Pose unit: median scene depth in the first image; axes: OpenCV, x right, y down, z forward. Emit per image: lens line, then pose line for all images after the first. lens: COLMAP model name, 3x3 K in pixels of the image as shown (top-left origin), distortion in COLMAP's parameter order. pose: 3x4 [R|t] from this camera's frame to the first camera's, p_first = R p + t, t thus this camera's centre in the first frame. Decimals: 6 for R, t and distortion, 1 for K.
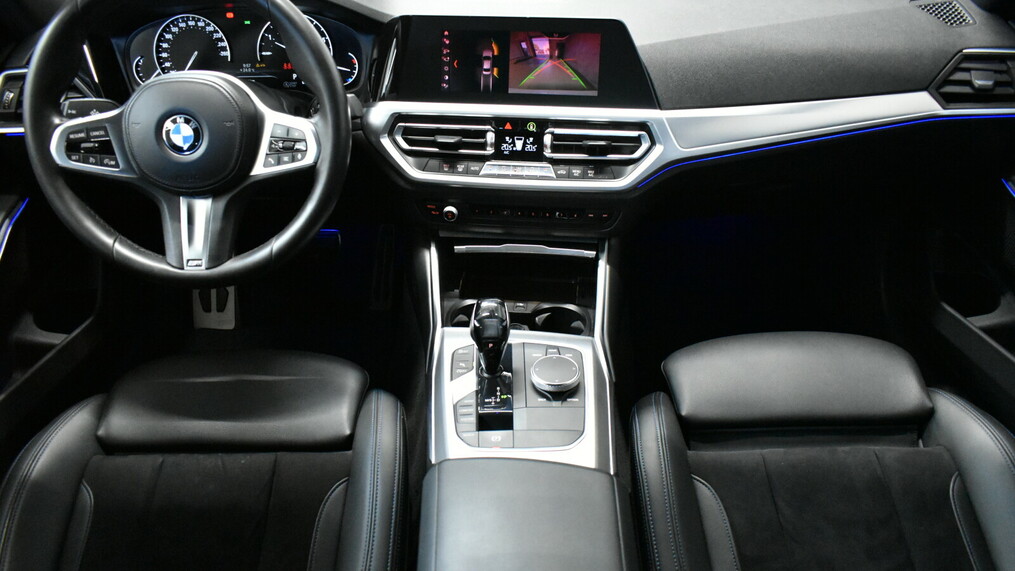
lens RADIAL K [[776.7, 0, 508.8], [0, 776.7, 284.1], [0, 0, 1]] dist [-0.021662, 0.011263]
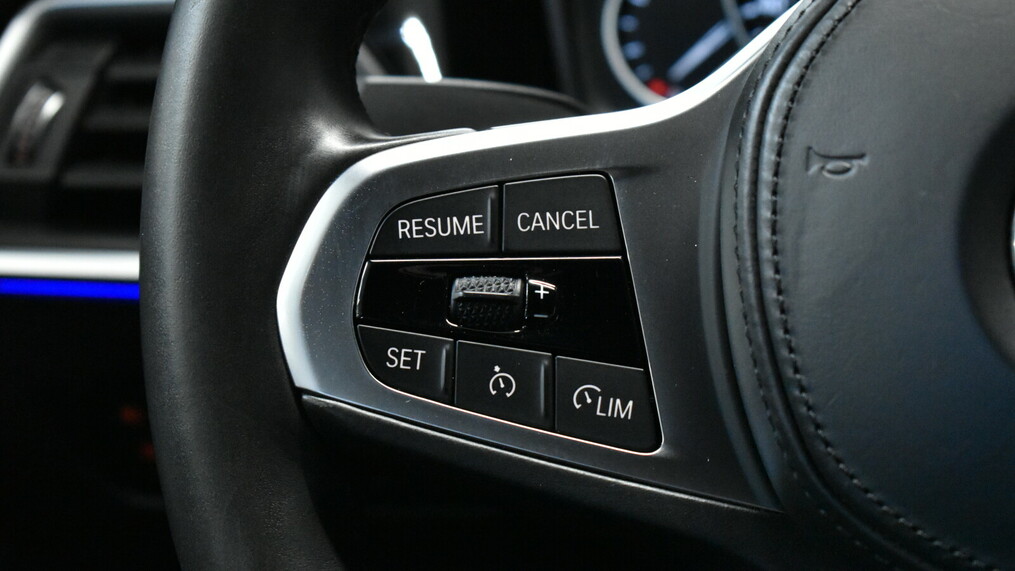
lens RADIAL K [[2380.2, 0, 507.1], [0, 2380.2, 287.0], [0, 0, 1]] dist [-0.065859, 0.000000]
pose [[0.951276, 0.040648, -0.305651, -0.338862], [-0.132049, 0.949476, -0.284707, -0.036201], [0.278636, 0.311195, 0.908581, 0.480732]]
